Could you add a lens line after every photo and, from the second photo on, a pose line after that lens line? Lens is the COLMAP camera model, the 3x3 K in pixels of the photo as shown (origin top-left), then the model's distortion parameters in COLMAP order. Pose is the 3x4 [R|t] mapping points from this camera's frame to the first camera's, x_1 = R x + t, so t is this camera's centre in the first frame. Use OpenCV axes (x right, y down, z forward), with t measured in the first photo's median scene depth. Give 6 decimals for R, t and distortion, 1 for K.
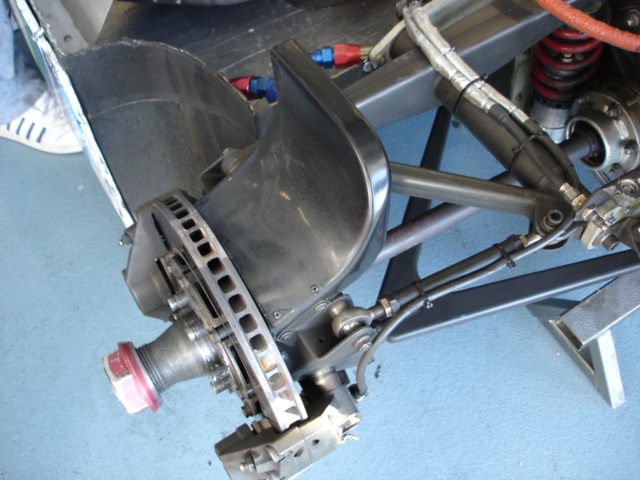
lens RADIAL K [[718.6, 0, 320.0], [0, 718.6, 240.0], [0, 0, 1]] dist [-0.091683, -0.043543]
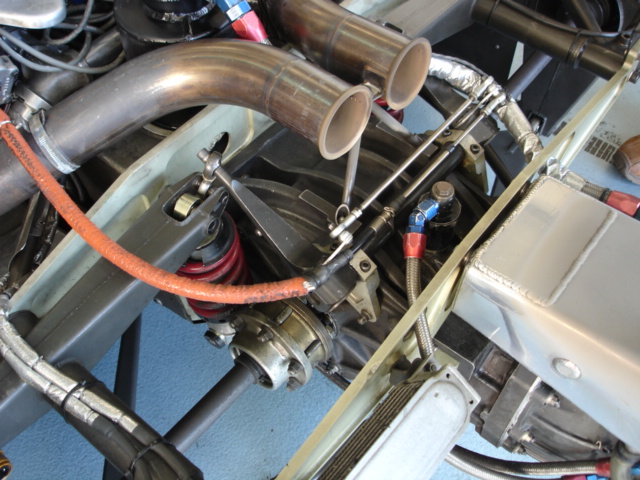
lens RADIAL K [[718.6, 0, 320.0], [0, 718.6, 240.0], [0, 0, 1]] dist [-0.091683, -0.043543]
pose [[0.941089, -0.252885, 0.224501, 0.352612], [0.266758, 0.963189, -0.033263, -0.289506], [-0.207825, 0.091191, 0.973906, 0.078227]]
